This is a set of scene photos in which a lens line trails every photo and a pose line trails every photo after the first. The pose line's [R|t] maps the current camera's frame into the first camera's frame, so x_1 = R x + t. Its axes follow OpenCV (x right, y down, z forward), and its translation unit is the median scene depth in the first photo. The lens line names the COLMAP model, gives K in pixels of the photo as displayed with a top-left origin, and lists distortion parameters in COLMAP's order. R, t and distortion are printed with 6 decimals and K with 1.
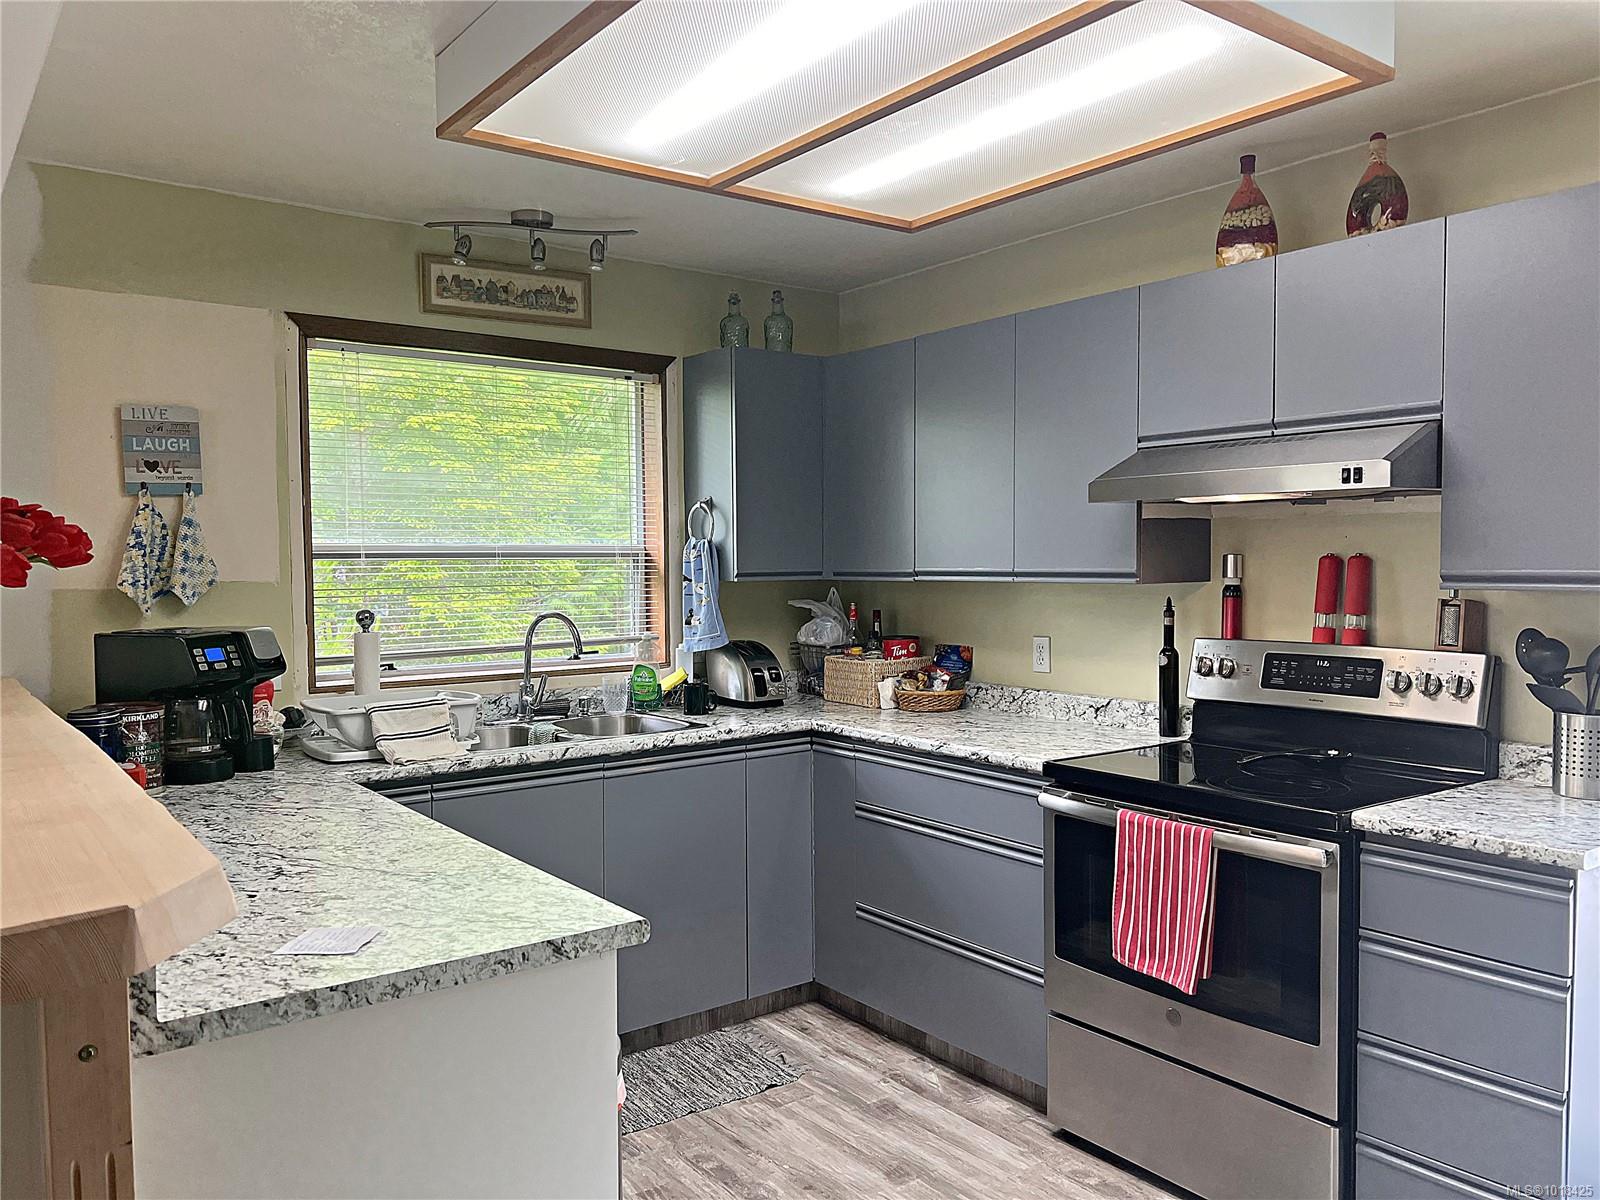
lens RADIAL K [[1206.6, 0, 800.0], [0, 1206.6, 600.0], [0, 0, 1]] dist [0.100782, -0.187972]
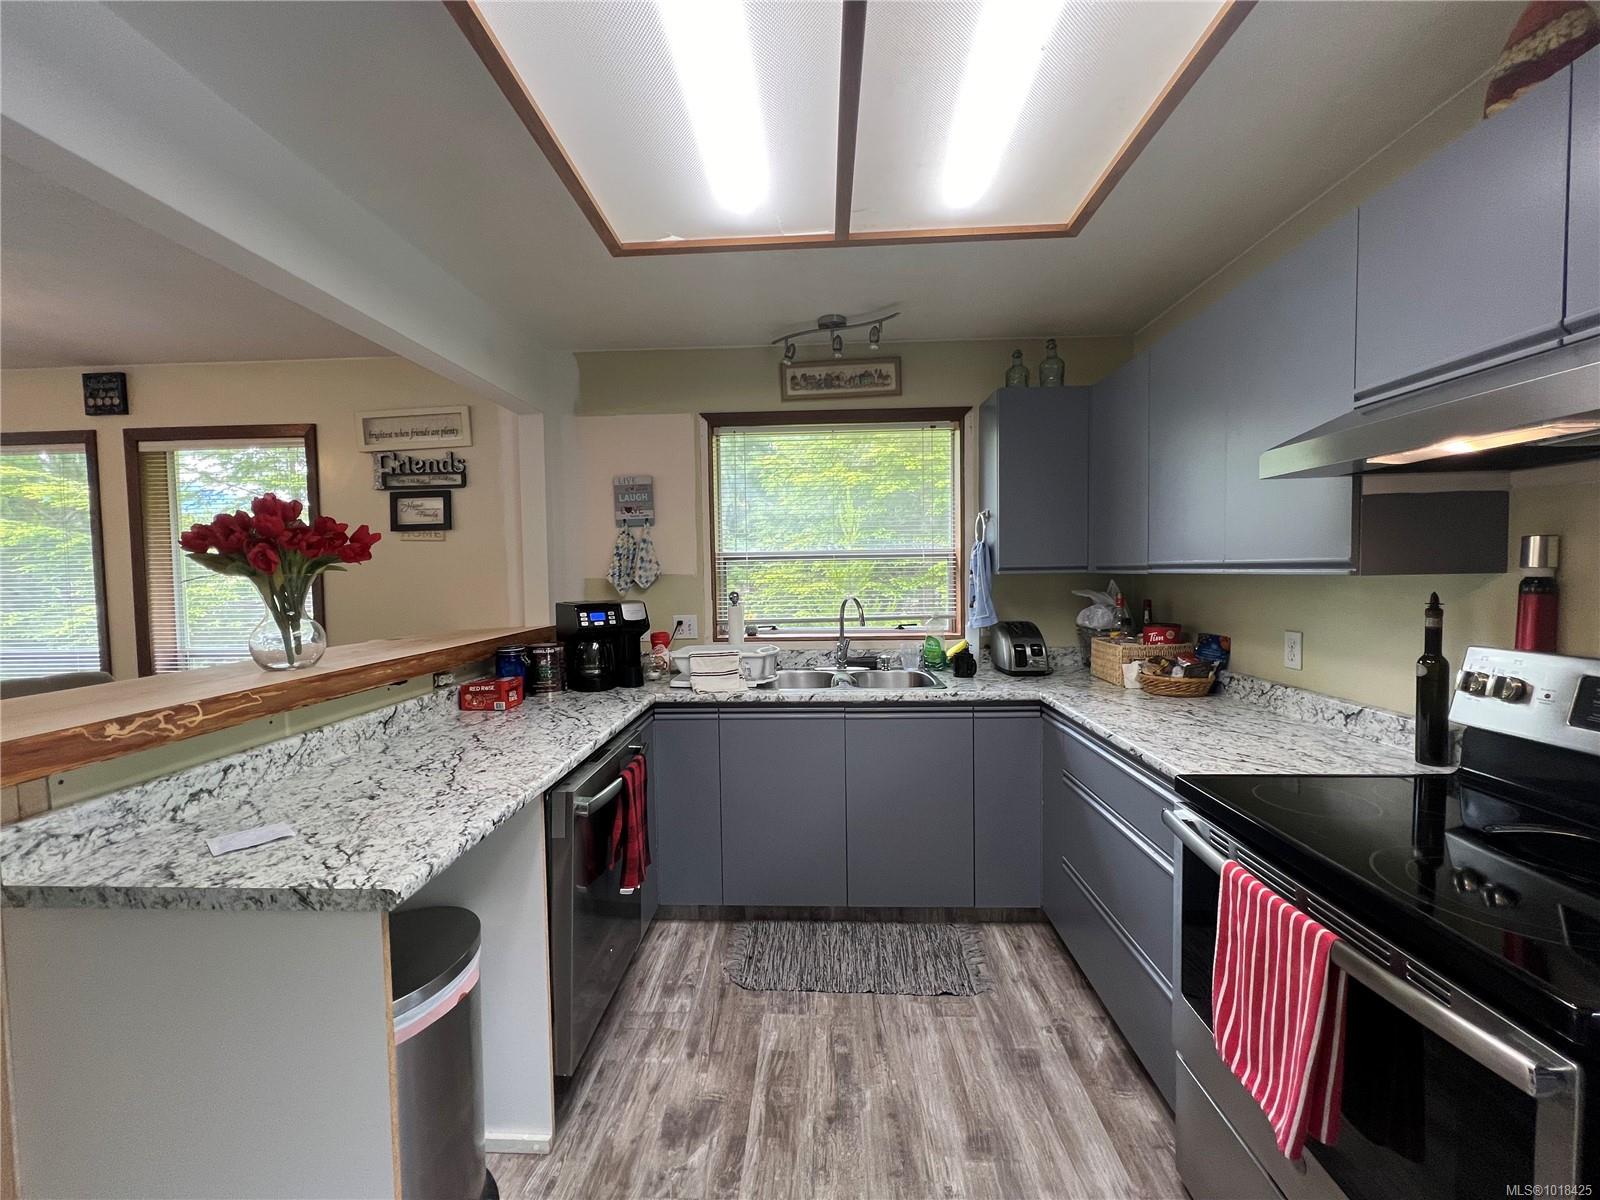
lens RADIAL K [[644.8, 0, 792.4], [0, 644.8, 595.9], [0, 0, 1]] dist [-0.001844, -0.000105]
pose [[0.772254, 0.019895, -0.635002, 0.245811], [-0.012409, 0.999791, 0.016234, -0.001628], [0.635192, -0.004657, 0.772340, 0.401127]]
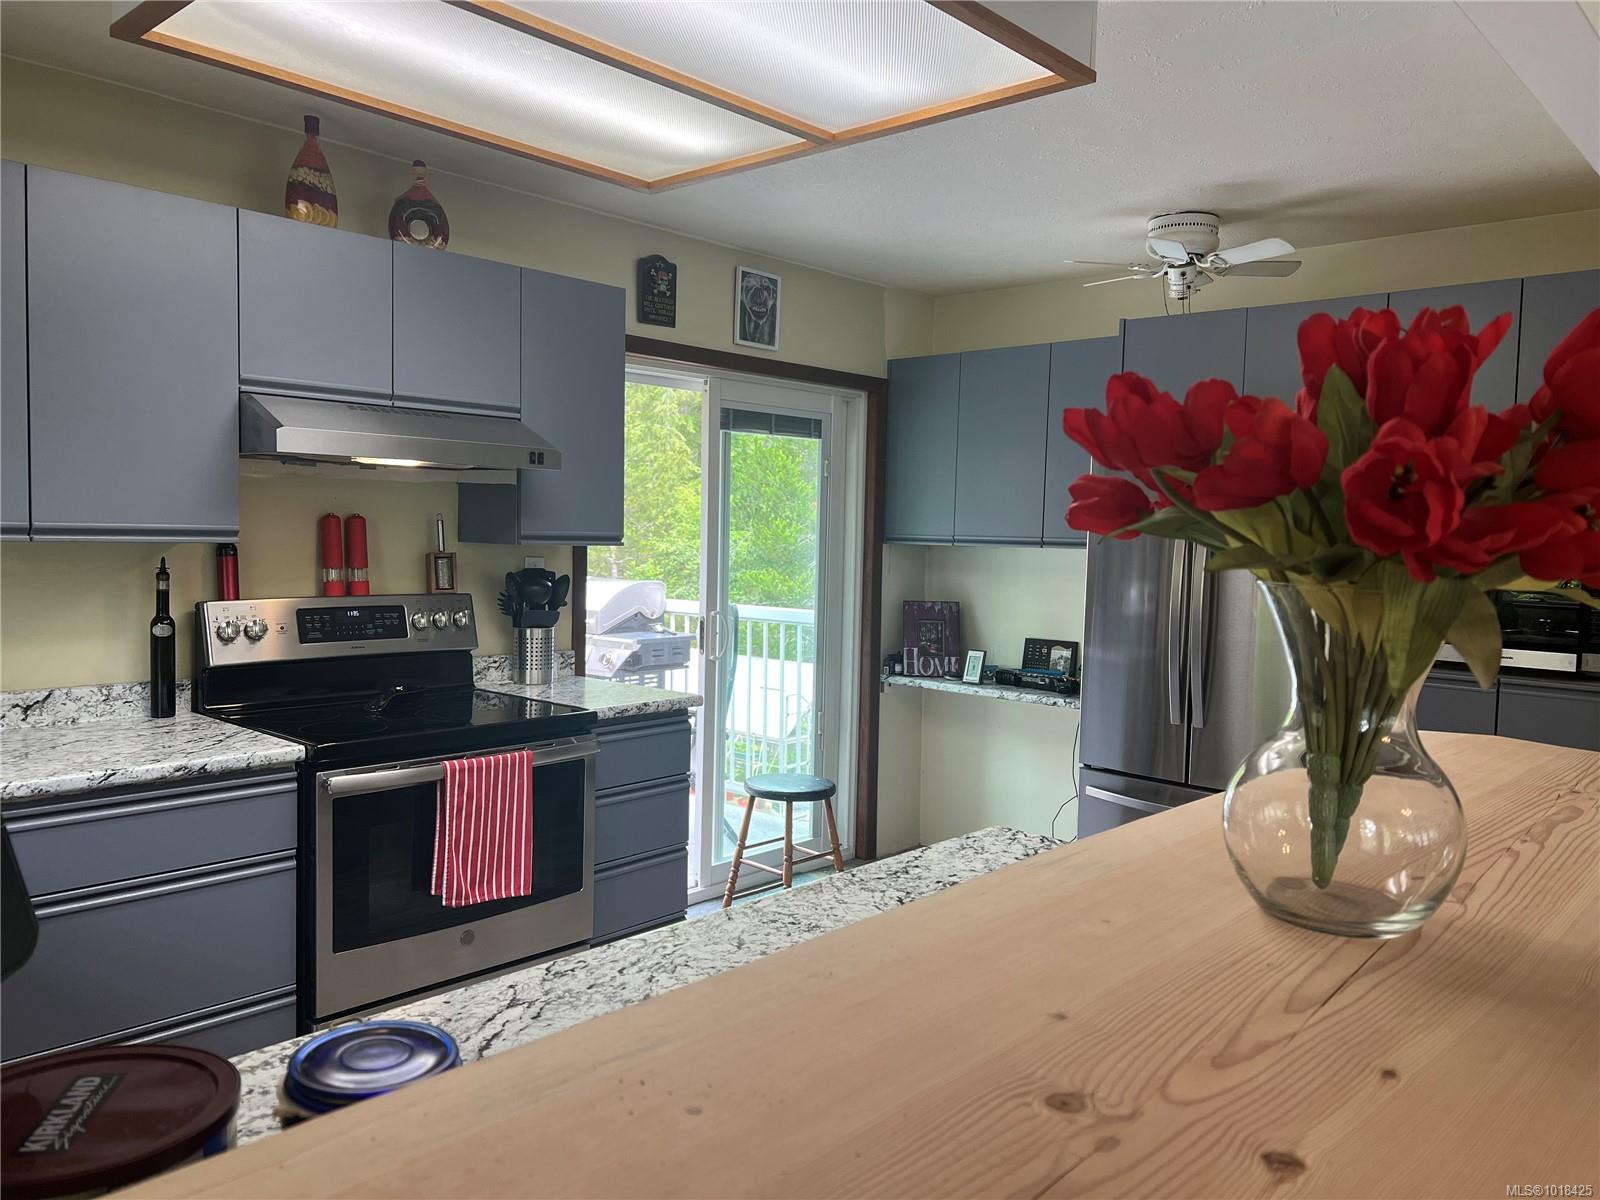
lens RADIAL K [[1214.3, 0, 800.0], [0, 1214.3, 600.0], [0, 0, 1]] dist [0.008493, 0.003118]
pose [[-0.185944, -0.058220, 0.980834, -0.638690], [0.014409, 0.997974, 0.061970, -0.019749], [-0.982455, 0.025656, -0.184728, 0.712584]]
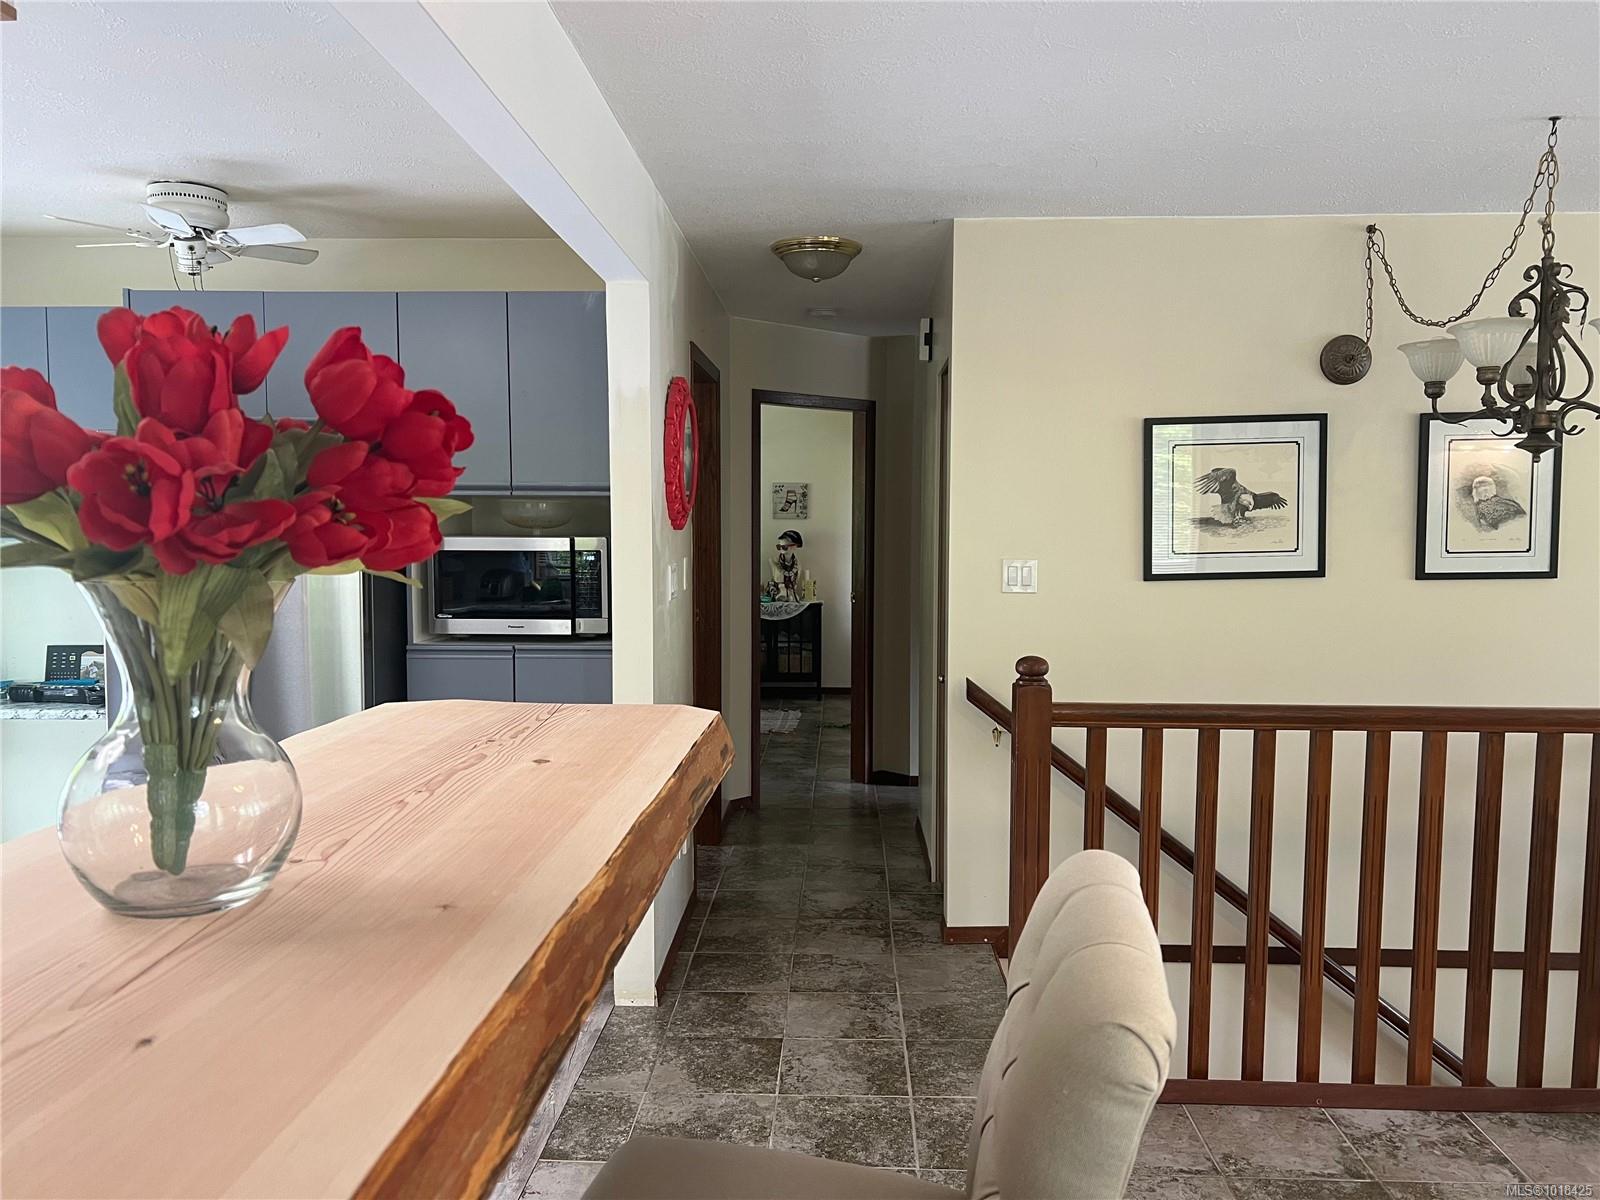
lens RADIAL K [[1214.3, 0, 800.0], [0, 1214.3, 600.0], [0, 0, 1]] dist [0.008493, 0.003118]
pose [[-0.790452, -0.034651, 0.611543, -0.705067], [0.024392, 0.995826, 0.087953, -0.020851], [-0.612038, 0.084439, -0.786308, 0.649773]]
